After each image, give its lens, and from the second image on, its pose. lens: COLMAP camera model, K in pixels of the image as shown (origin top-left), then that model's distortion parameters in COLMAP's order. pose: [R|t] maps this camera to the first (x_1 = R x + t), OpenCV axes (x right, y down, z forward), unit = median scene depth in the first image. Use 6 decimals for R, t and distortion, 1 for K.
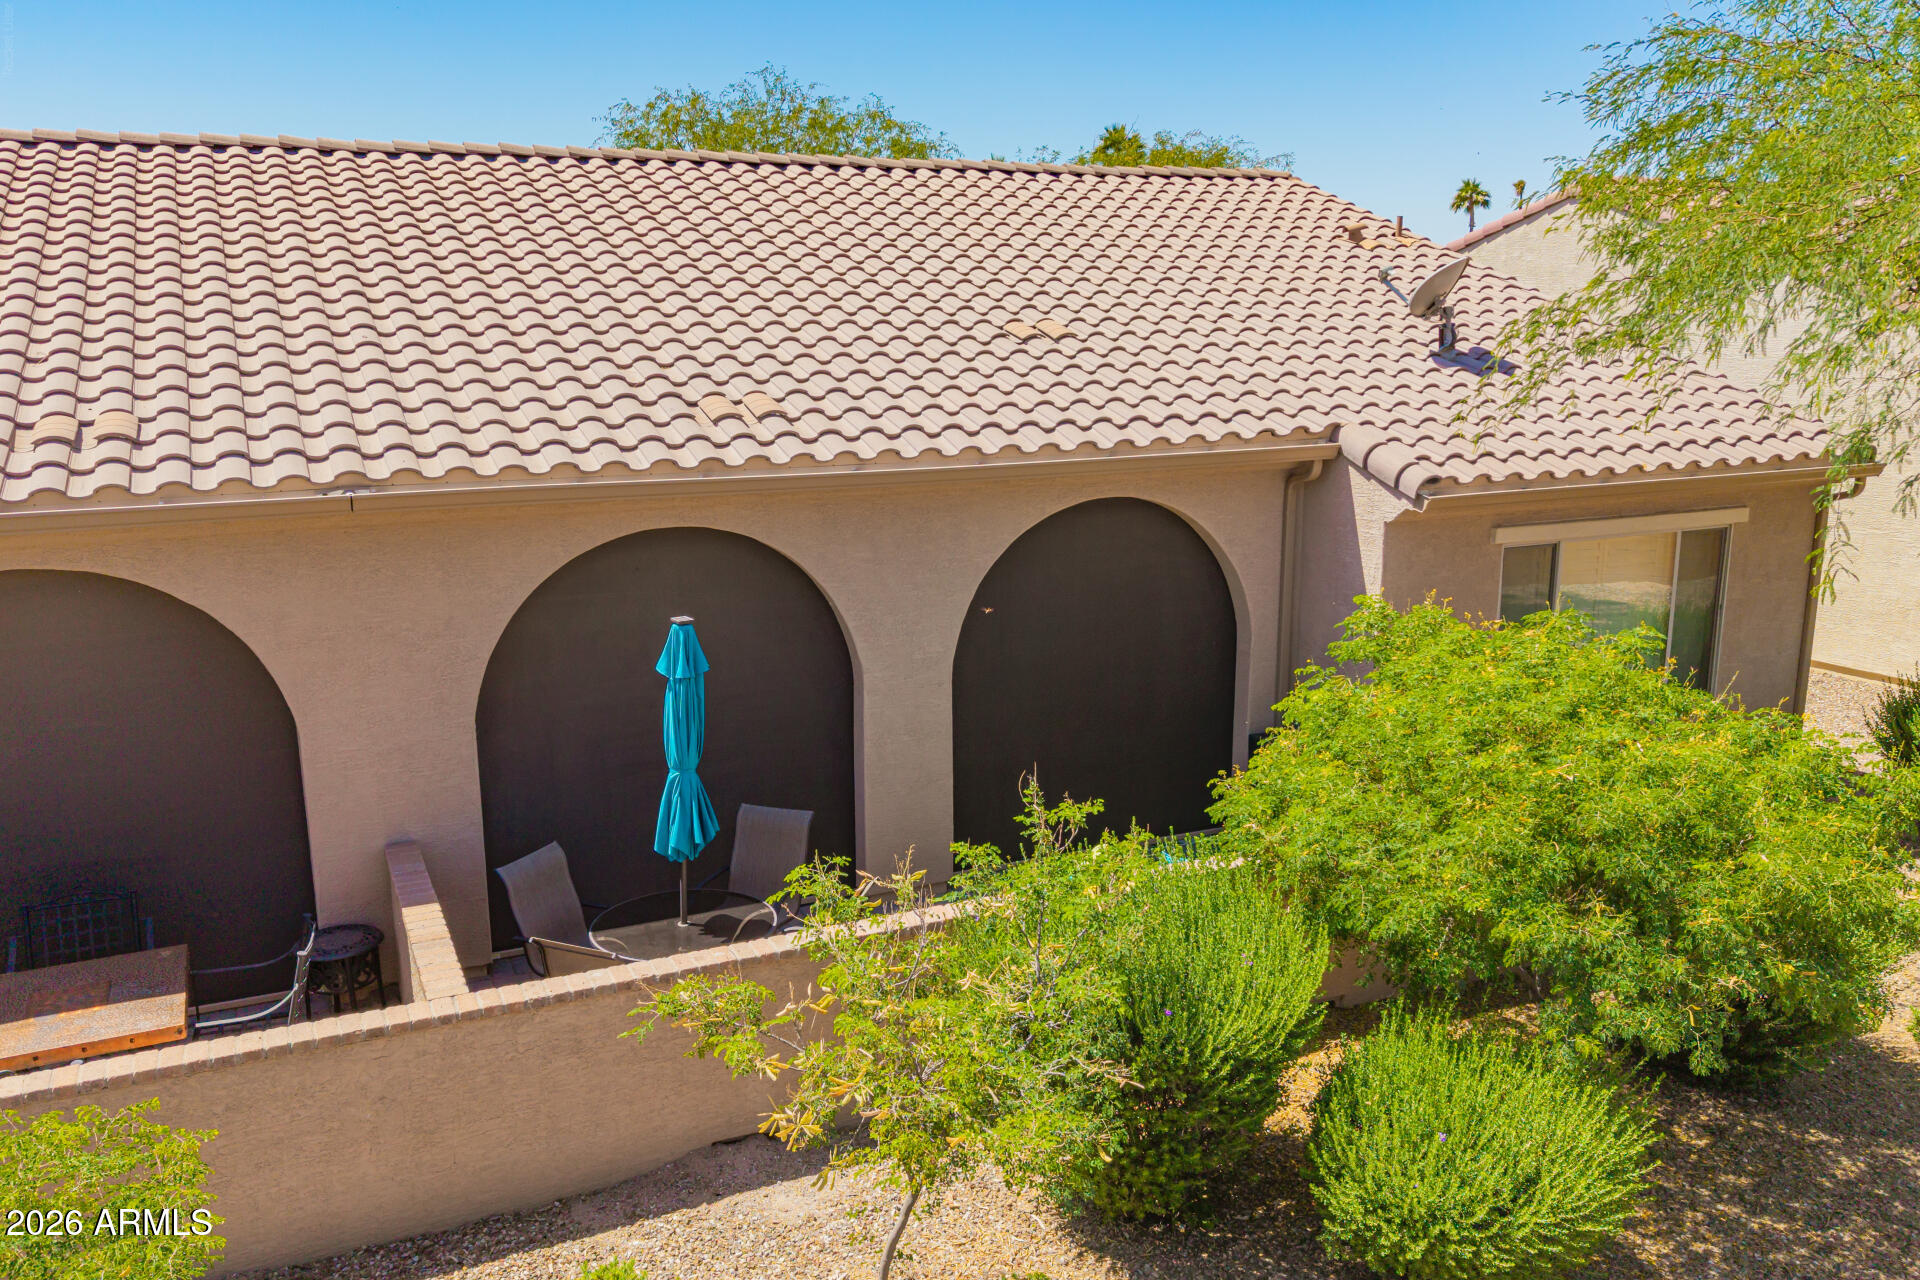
lens RADIAL K [[1550.2, 0, 960.0], [0, 1550.2, 640.0], [0, 0, 1]] dist [0.076706, -0.125068]
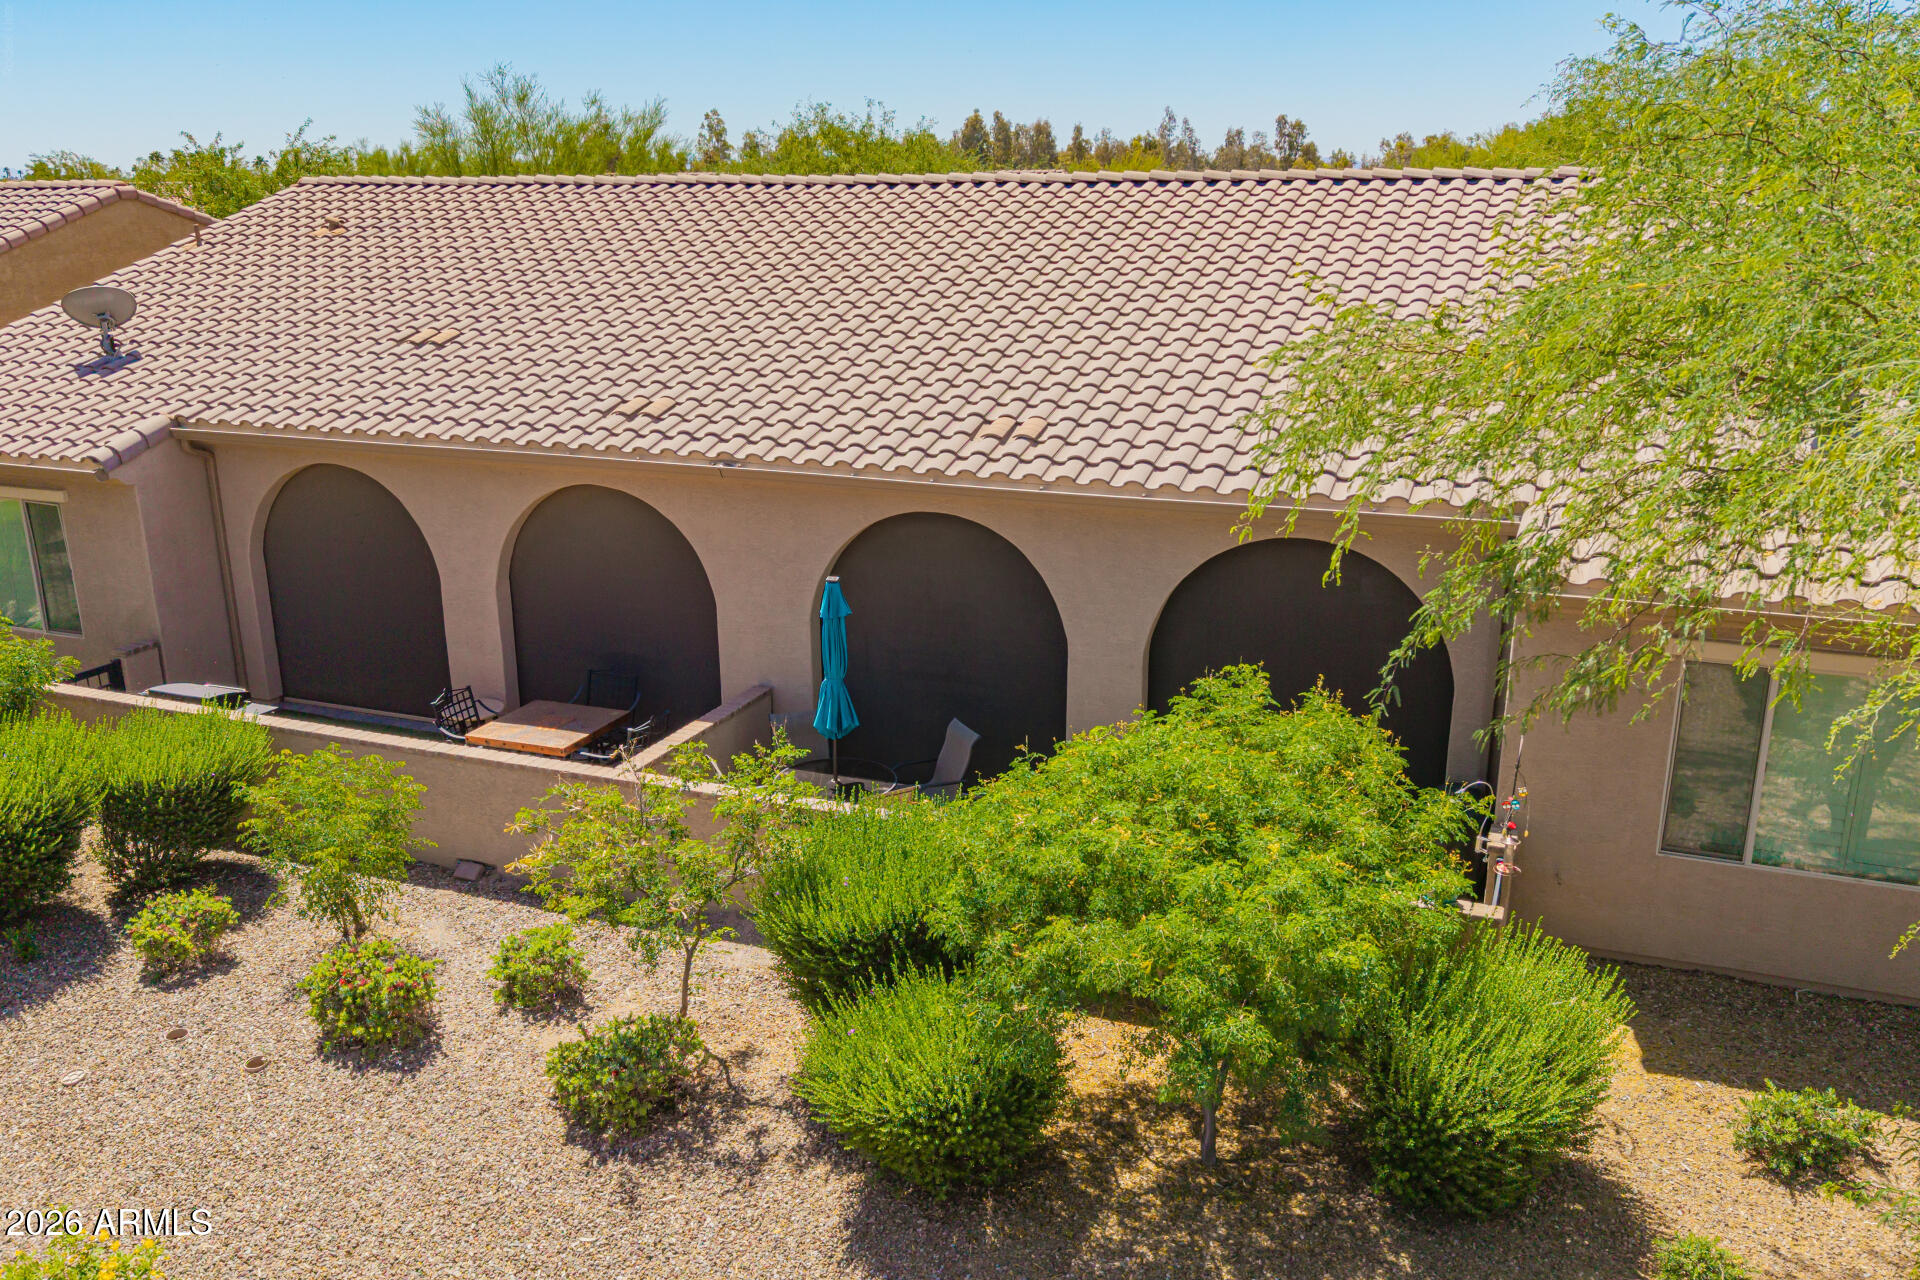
lens RADIAL K [[1552.8, 0, 957.0], [0, 1552.8, 640.5], [0, 0, 1]] dist [0.037736, -0.054452]
pose [[0.690337, 0.207858, -0.692986, 0.955954], [-0.152587, 0.978125, 0.141380, -0.186301], [0.707214, 0.008141, 0.706953, 0.034306]]
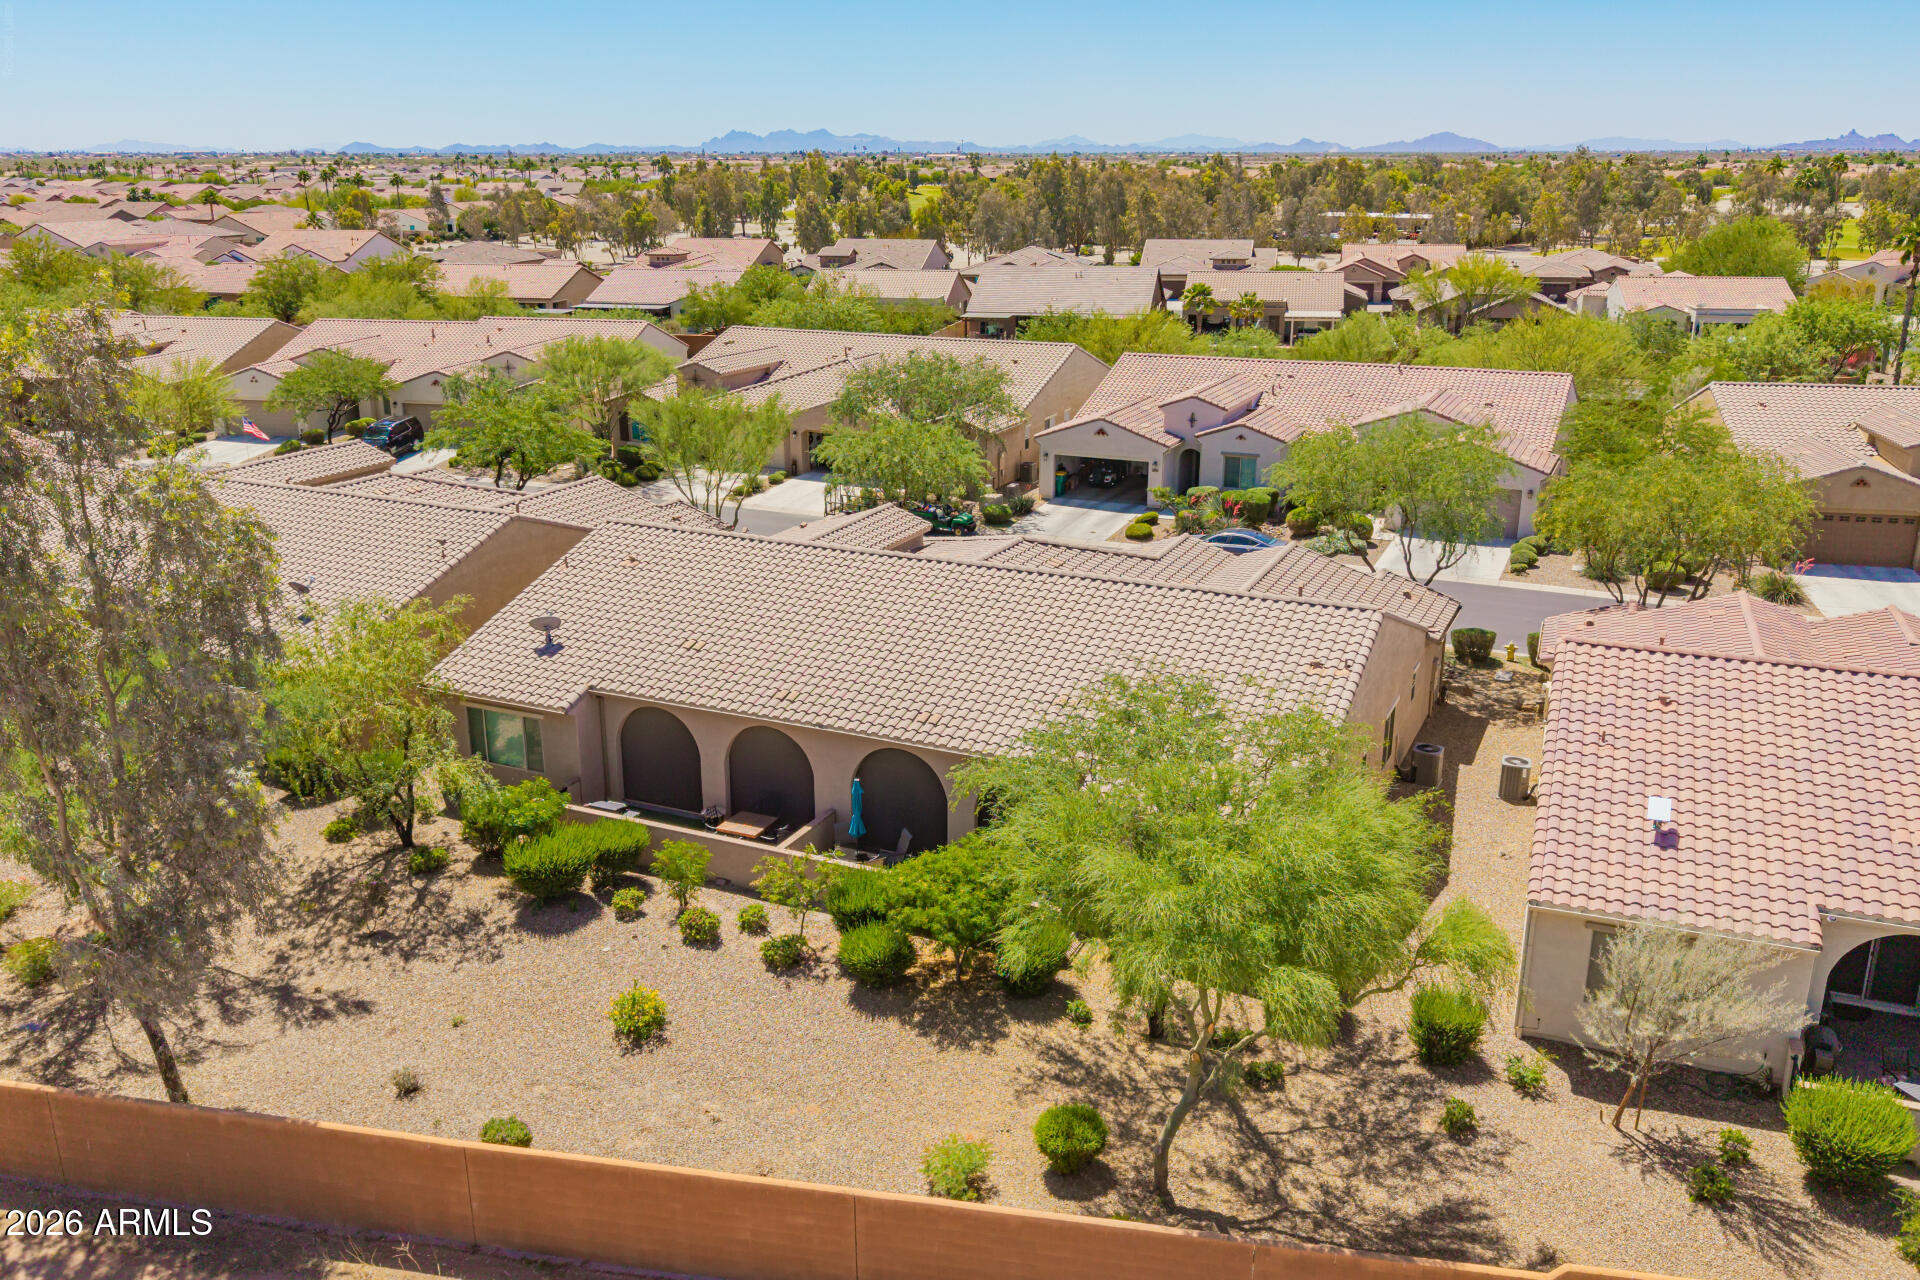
lens RADIAL K [[1552.8, 0, 957.0], [0, 1552.8, 640.5], [0, 0, 1]] dist [0.037736, -0.054452]
pose [[0.646753, 0.231219, -0.726807, 2.889549], [-0.163121, 0.972824, 0.164331, -1.090573], [0.745052, 0.012276, 0.666894, -1.534576]]
